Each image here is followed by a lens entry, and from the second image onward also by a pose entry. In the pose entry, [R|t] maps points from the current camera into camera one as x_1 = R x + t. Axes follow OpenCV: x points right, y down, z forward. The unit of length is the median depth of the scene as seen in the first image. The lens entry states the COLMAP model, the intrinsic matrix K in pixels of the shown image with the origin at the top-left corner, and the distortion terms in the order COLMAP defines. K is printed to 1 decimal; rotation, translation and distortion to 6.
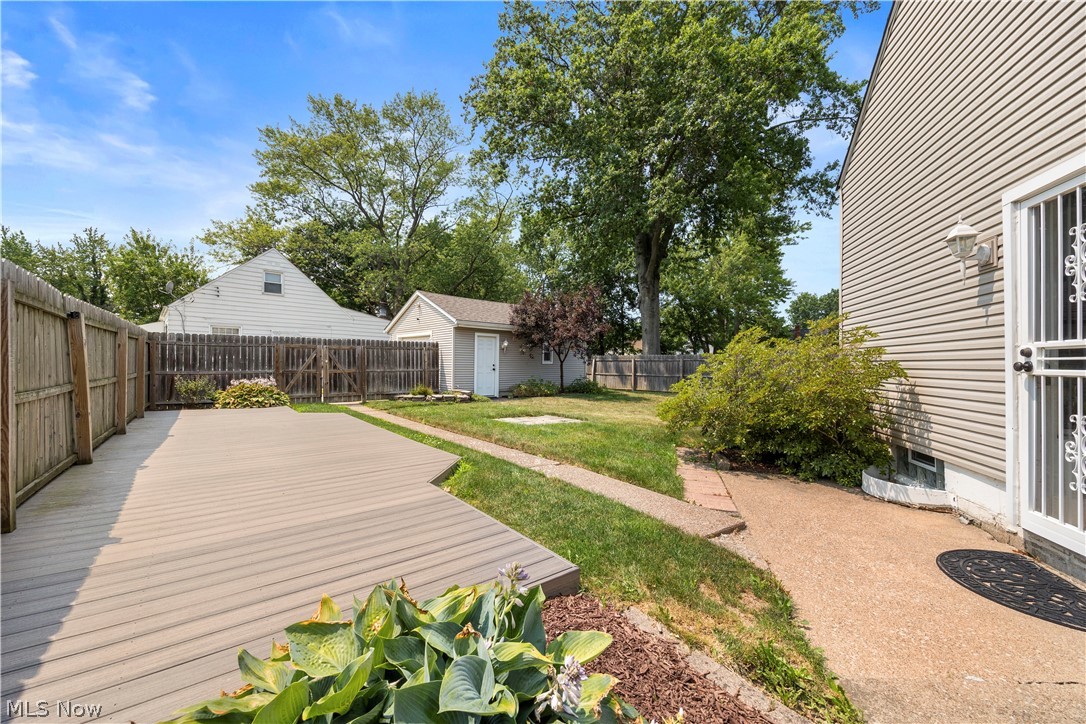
lens RADIAL K [[418.3, 0, 543.0], [0, 418.3, 362.0], [0, 0, 1]] dist [-0.000433, -0.000311]
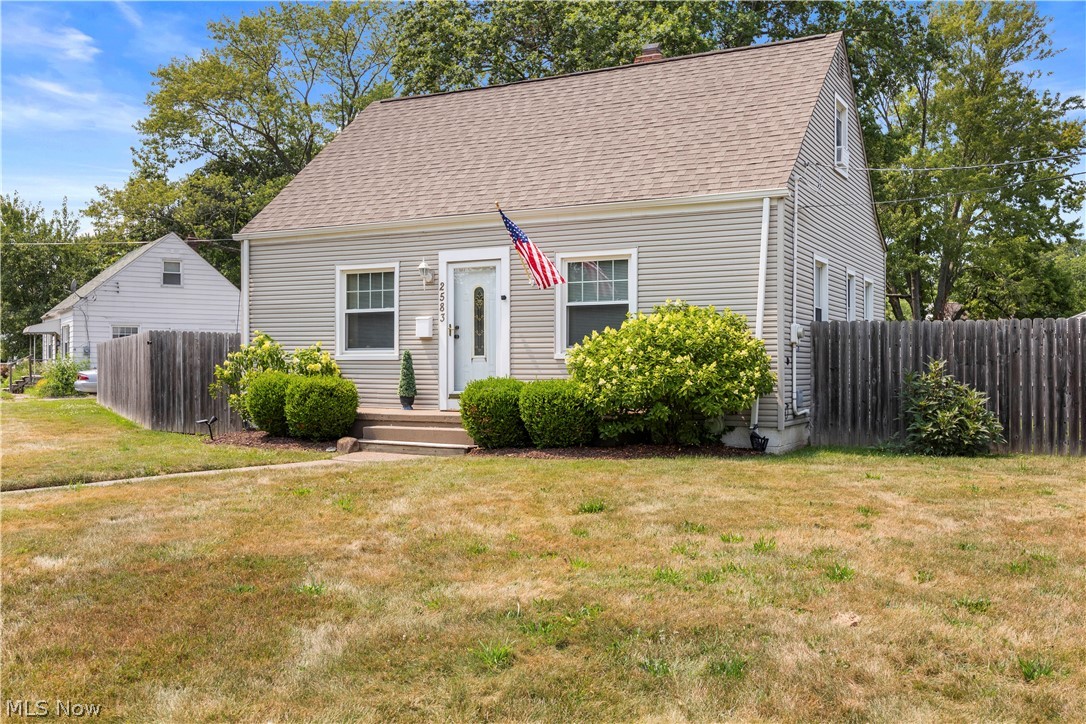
lens RADIAL K [[1001.7, 0, 543.0], [0, 1001.7, 362.0], [0, 0, 1]] dist [0.012329, 0.013298]
pose [[0.980956, -0.004636, -0.194176, 0.840992], [0.004488, 0.999989, -0.001199, 0.000561], [0.194179, 0.000305, 0.980966, -1.465713]]
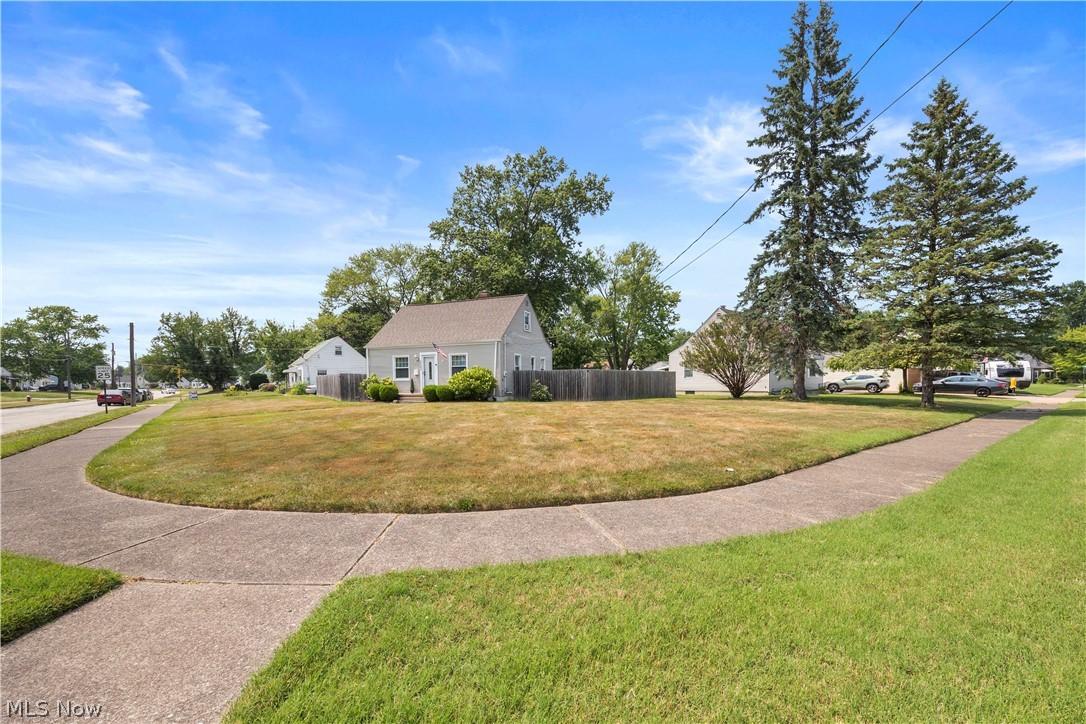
lens RADIAL K [[434.5, 0, 544.5], [0, 434.5, 401.1], [0, 0, 1]] dist [-0.000570, -0.000103]
pose [[0.995889, -0.009442, -0.090094, 1.289242], [0.013553, 0.998890, 0.045121, 0.008735], [0.089568, -0.046156, 0.994911, -2.369071]]
